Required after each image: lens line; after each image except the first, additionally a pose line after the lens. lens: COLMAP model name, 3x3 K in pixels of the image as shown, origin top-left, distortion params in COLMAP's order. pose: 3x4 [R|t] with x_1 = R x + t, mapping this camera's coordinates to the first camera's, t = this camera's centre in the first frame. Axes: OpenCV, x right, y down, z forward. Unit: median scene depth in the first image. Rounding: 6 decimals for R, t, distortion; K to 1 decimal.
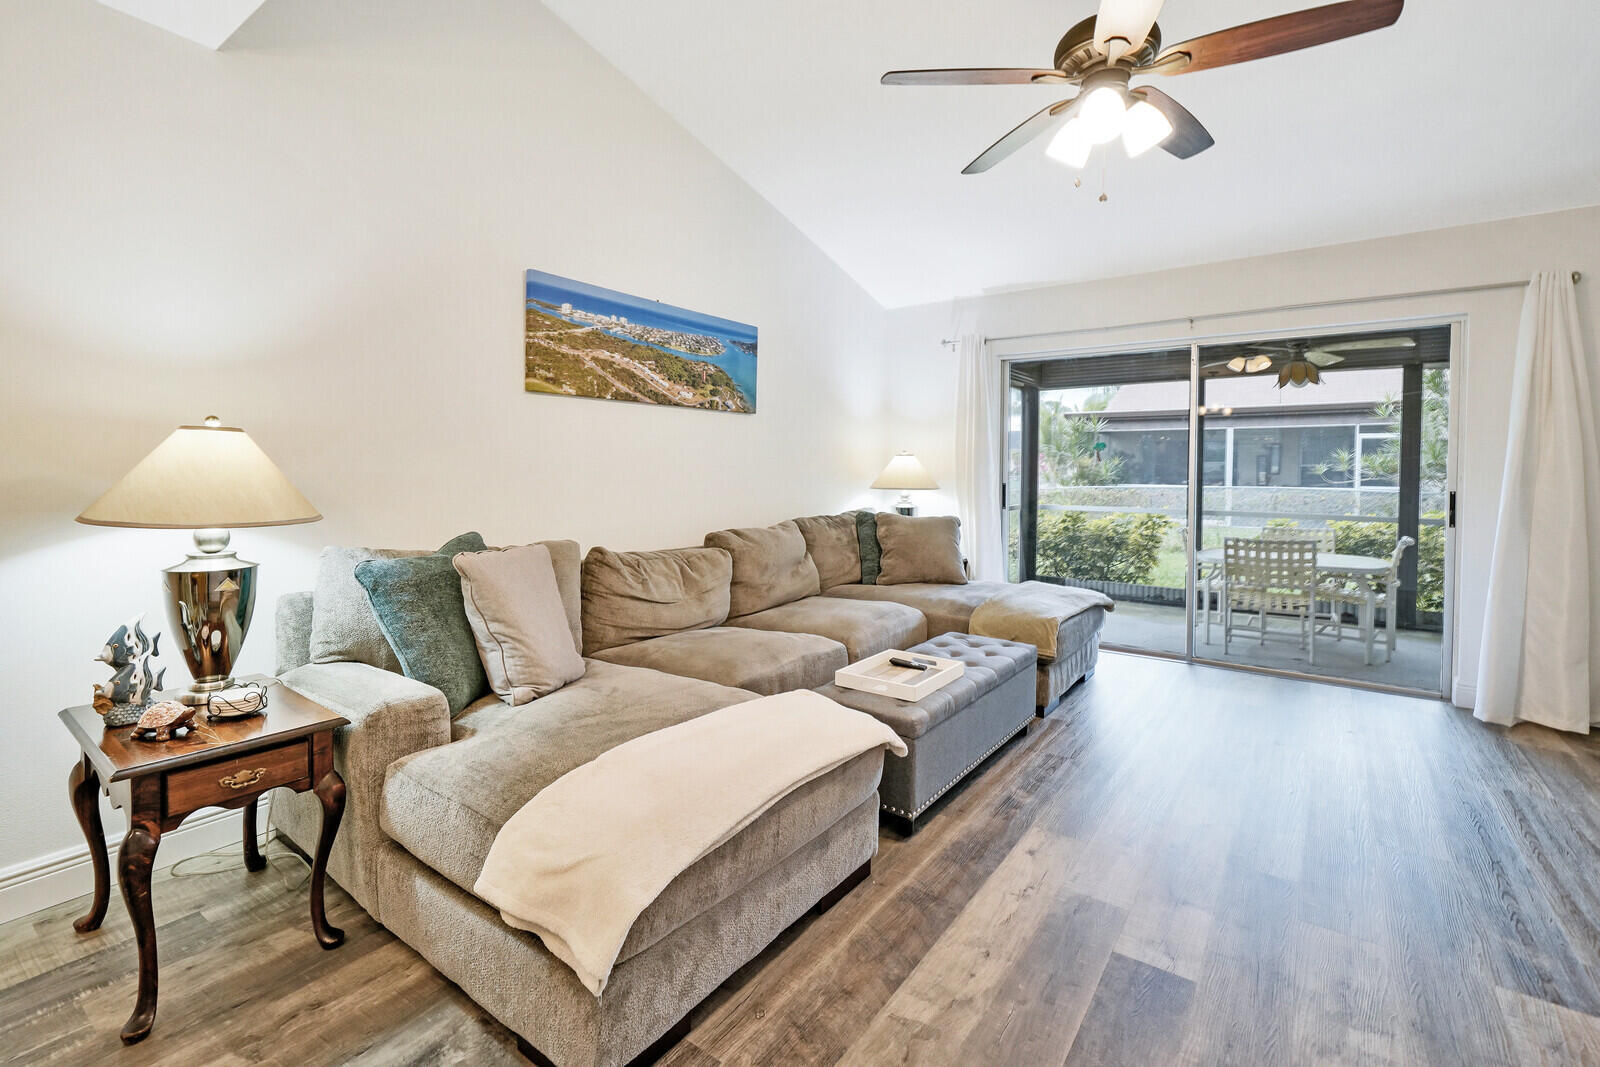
lens RADIAL K [[725.9, 0, 783.1], [0, 725.9, 471.0], [0, 0, 1]] dist [0.003565, 0.000868]
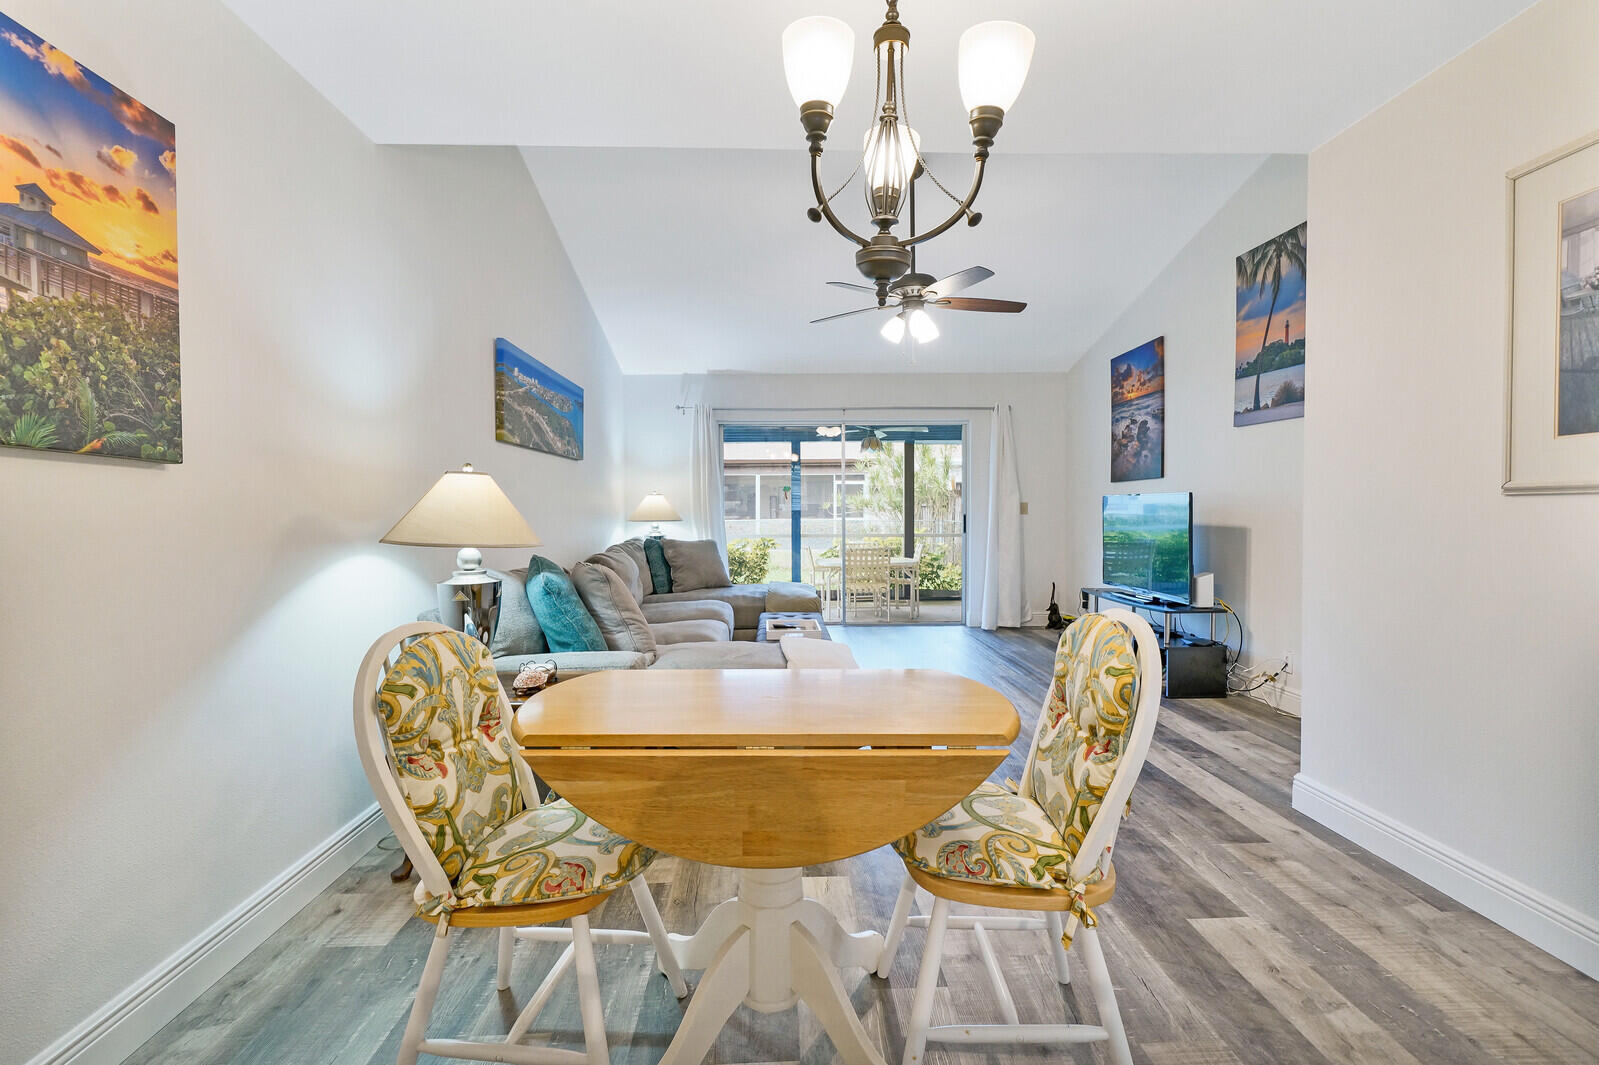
lens RADIAL K [[715.2, 0, 792.5], [0, 715.2, 530.2], [0, 0, 1]] dist [-0.000078, 0.007162]
pose [[0.784792, -0.030216, 0.619022, -0.530951], [0.013767, 0.999414, 0.031330, 0.004580], [-0.619606, -0.016065, 0.784749, -0.159859]]
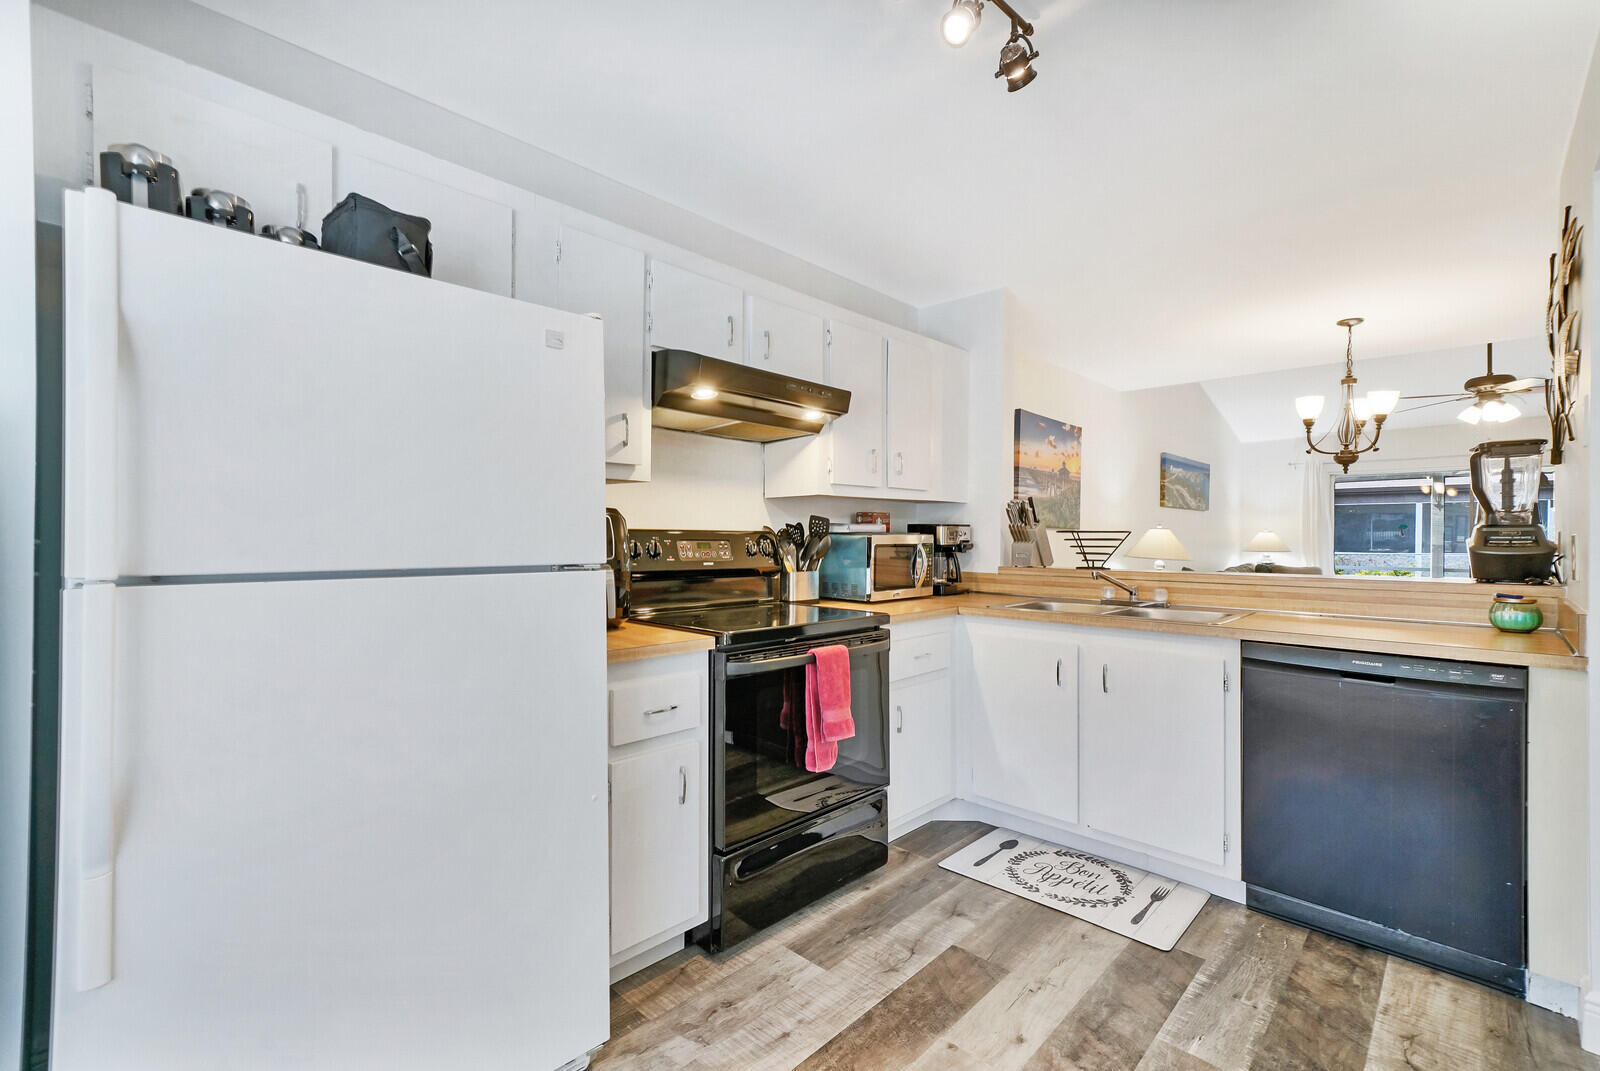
lens RADIAL K [[695.2, 0, 785.7], [0, 695.2, 538.4], [0, 0, 1]] dist [0.001944, 0.000479]
pose [[0.989424, -0.001856, -0.145042, -0.897241], [0.001584, 0.999997, -0.001995, -0.006758], [0.145045, 0.001744, 0.989424, -0.971087]]
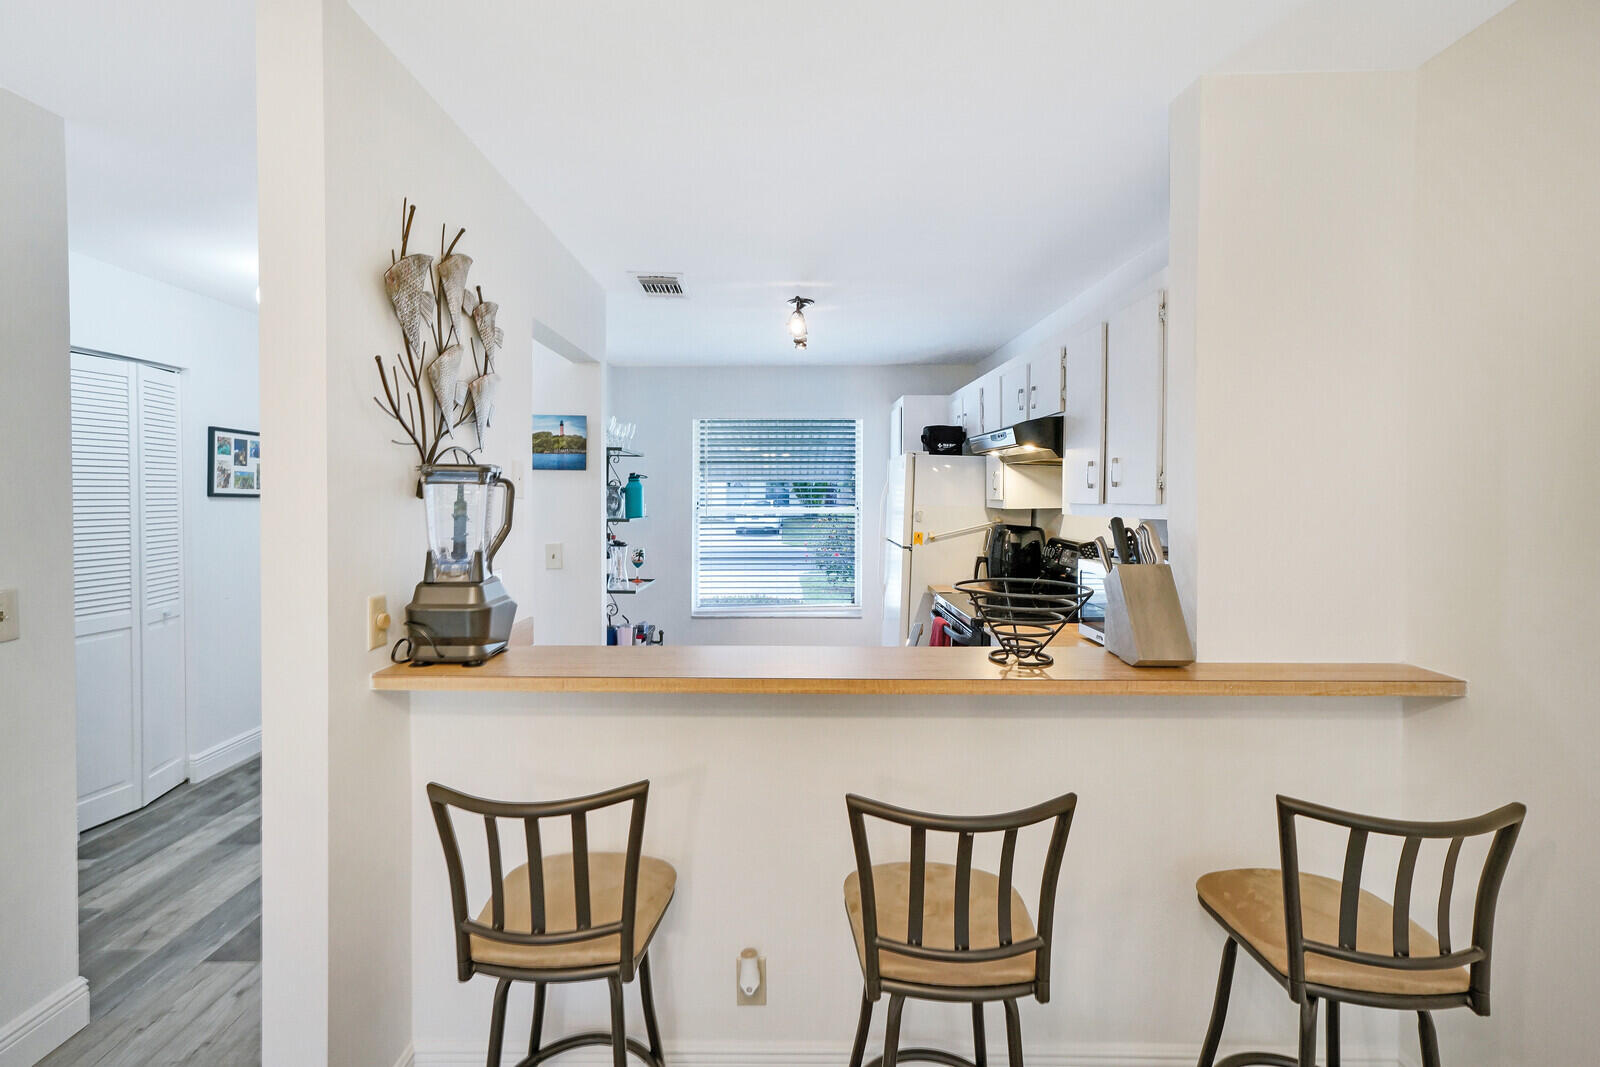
lens RADIAL K [[713.2, 0, 791.1], [0, 713.2, 506.7], [0, 0, 1]] dist [0.001296, 0.000380]
pose [[-0.801630, 0.004661, -0.597803, -0.312362], [-0.008229, 0.999789, 0.018829, -0.070016], [0.597764, 0.020013, -0.801422, 0.104111]]
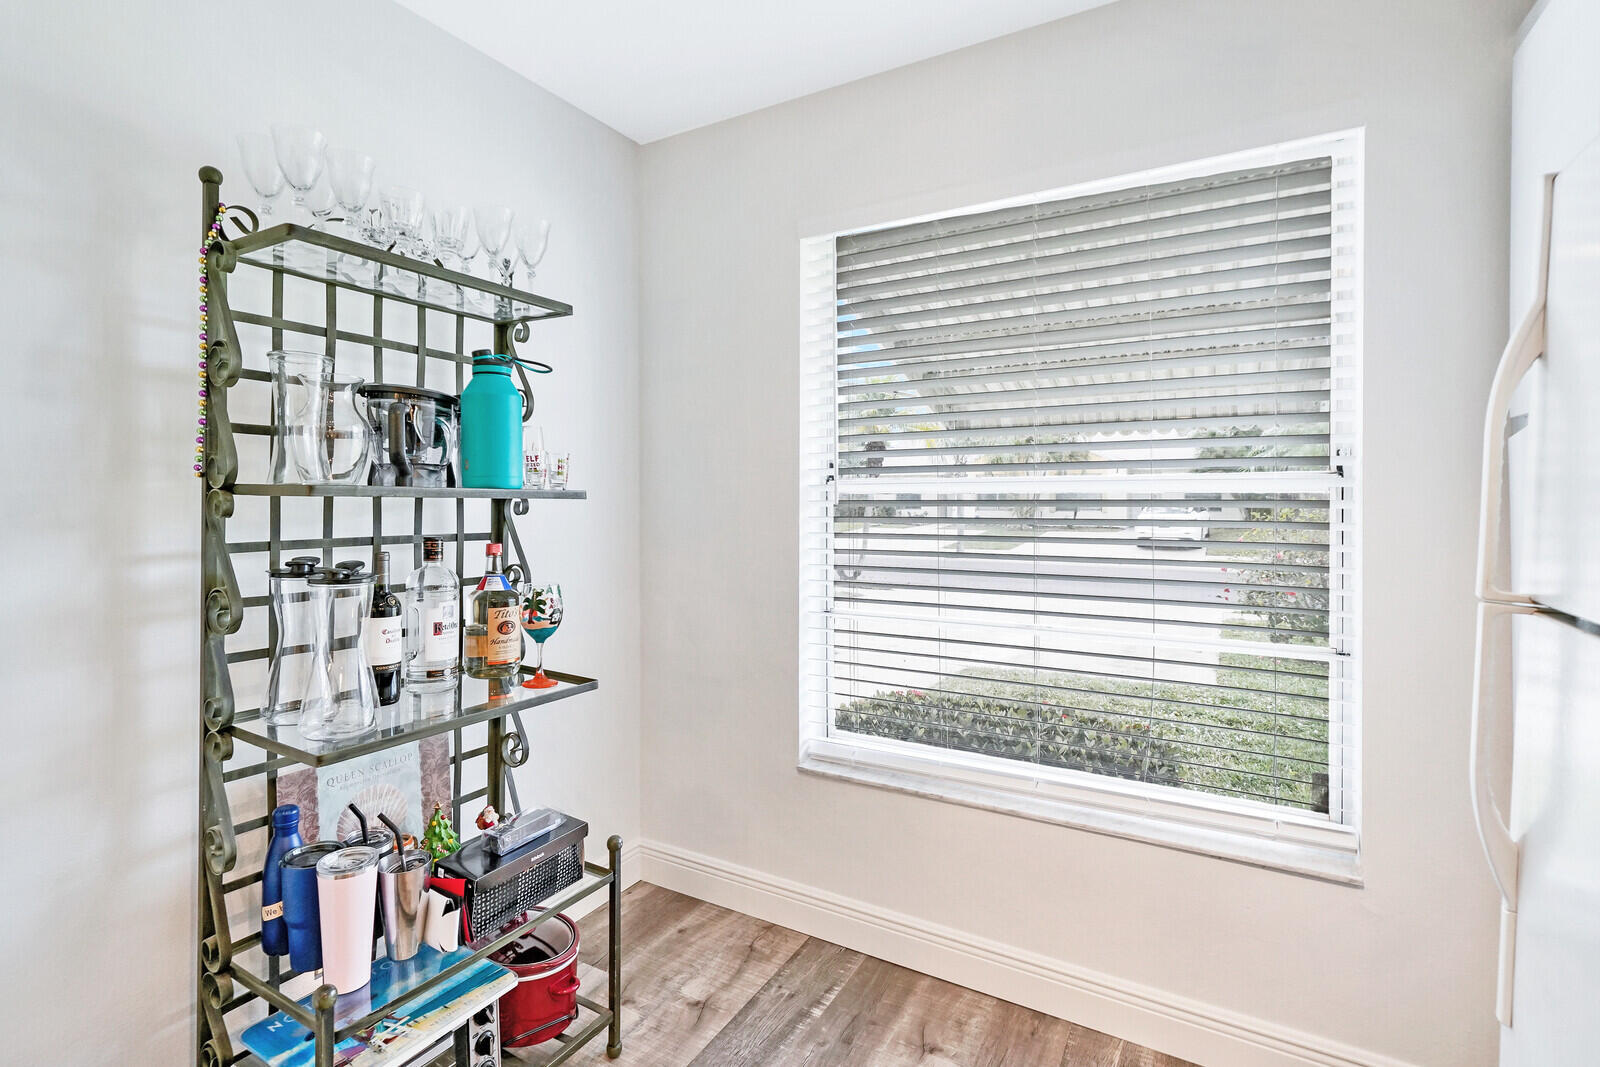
lens RADIAL K [[761.8, 0, 796.9], [0, 761.8, 494.4], [0, 0, 1]] dist [0.000308, -0.000015]
pose [[-0.994249, -0.003646, -0.107029, -0.906774], [-0.004203, 0.999979, 0.004980, -0.030262], [0.107009, 0.005402, -0.994243, -0.549505]]
